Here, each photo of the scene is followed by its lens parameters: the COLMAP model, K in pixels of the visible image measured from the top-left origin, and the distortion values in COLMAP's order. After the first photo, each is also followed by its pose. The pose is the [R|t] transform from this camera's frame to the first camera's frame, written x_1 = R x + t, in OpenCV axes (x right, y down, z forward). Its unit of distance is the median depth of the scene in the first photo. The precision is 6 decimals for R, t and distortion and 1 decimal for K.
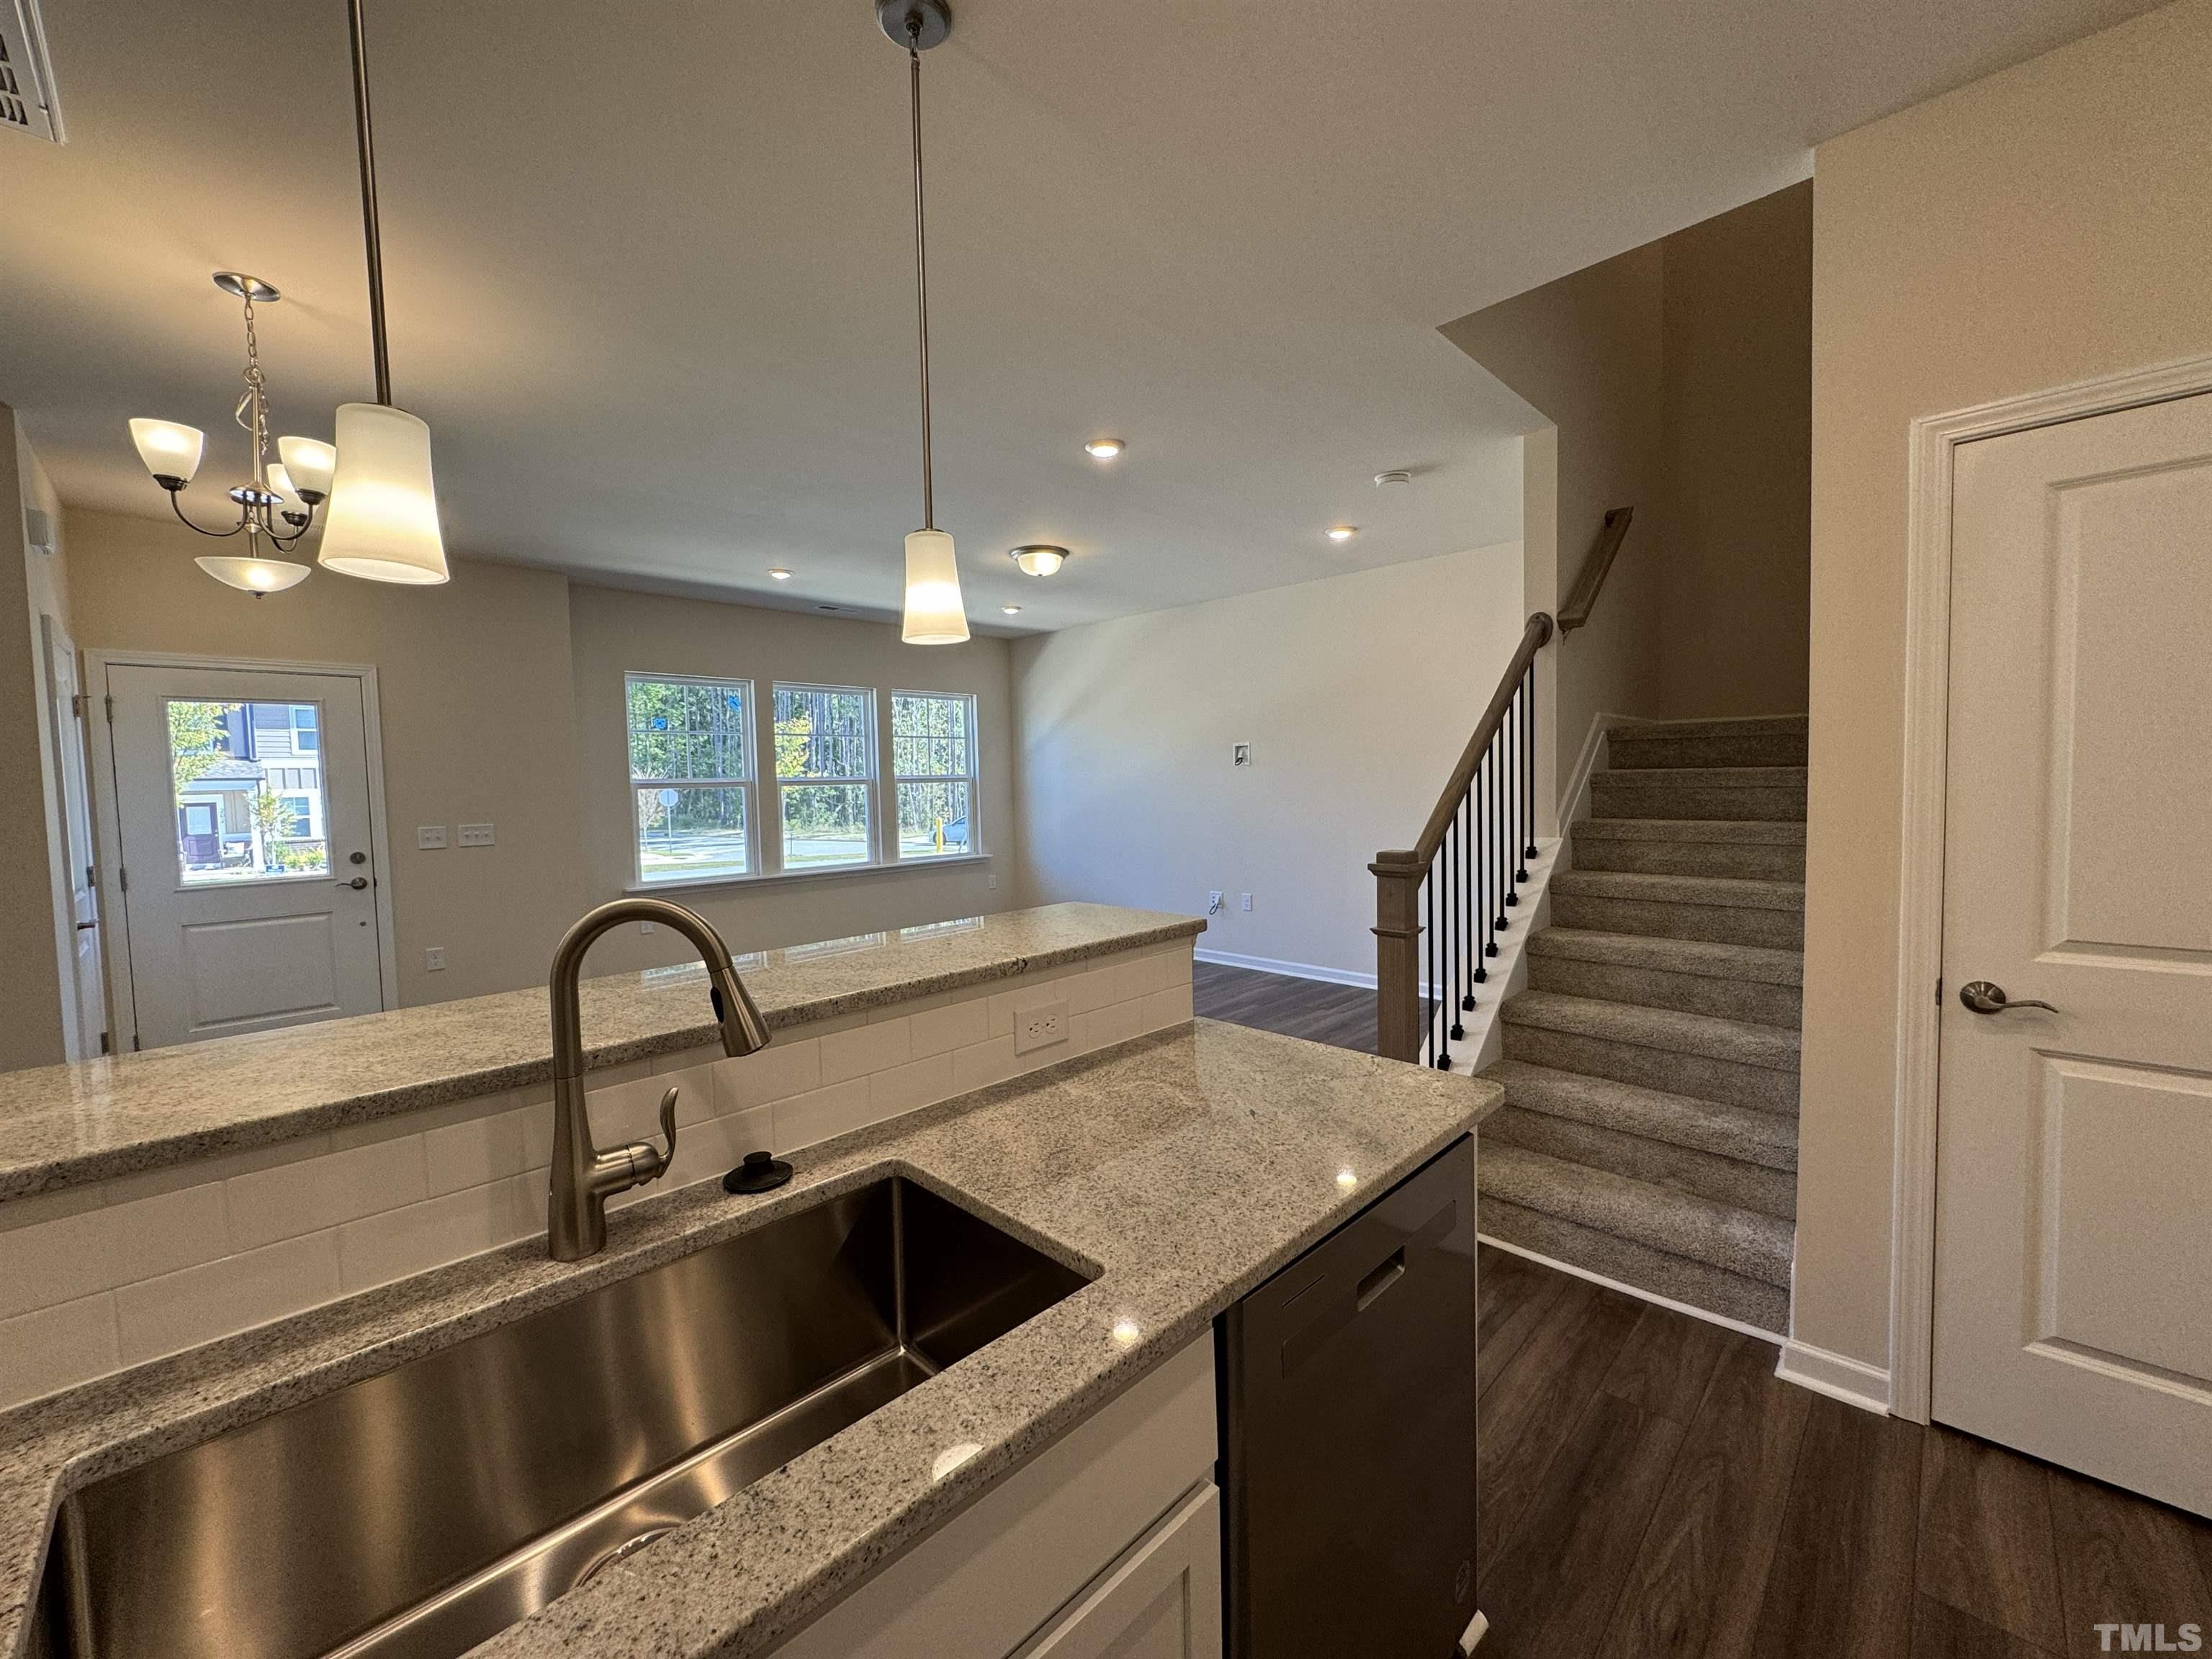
lens RADIAL K [[880.1, 0, 1105.3], [0, 880.1, 821.8], [0, 0, 1]] dist [-0.001605, 0.000446]
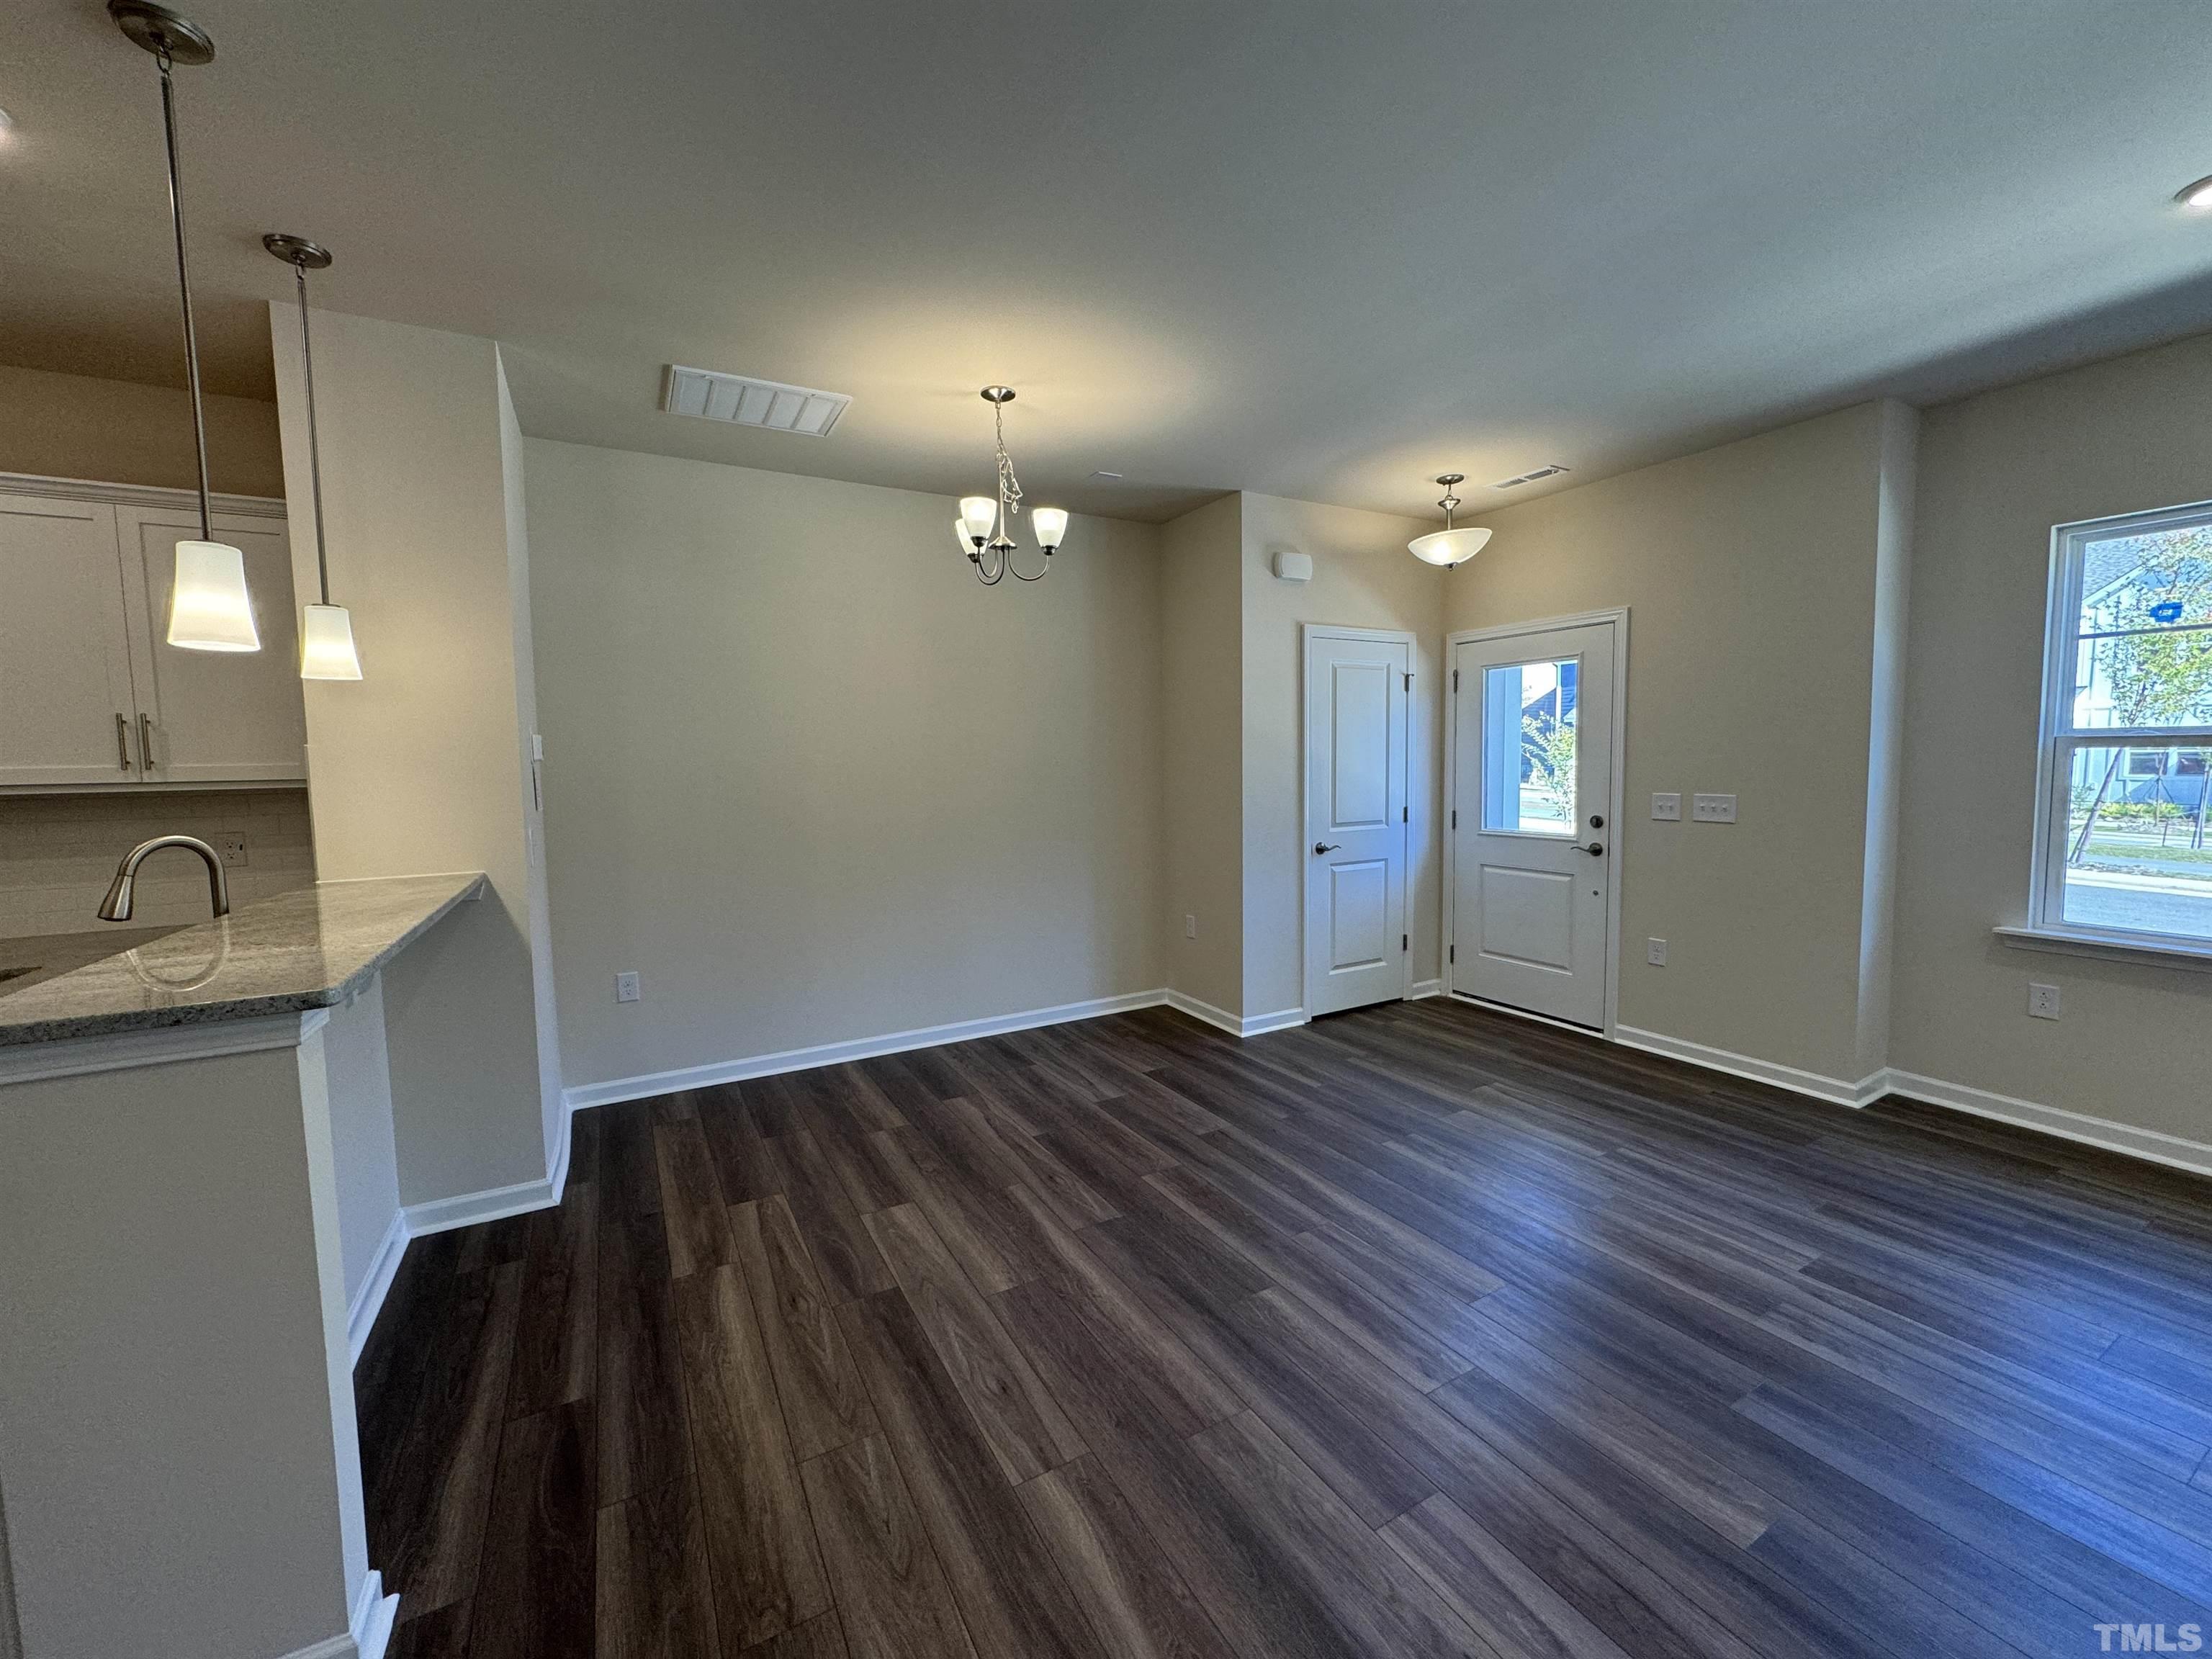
lens RADIAL K [[880.1, 0, 1105.7], [0, 880.1, 825.2], [0, 0, 1]] dist [-0.001605, 0.000446]
pose [[-0.274973, 0.102017, -0.956024, 0.222636], [-0.025664, 0.993222, 0.113368, -0.059651], [0.961109, 0.055709, -0.270491, 0.971204]]
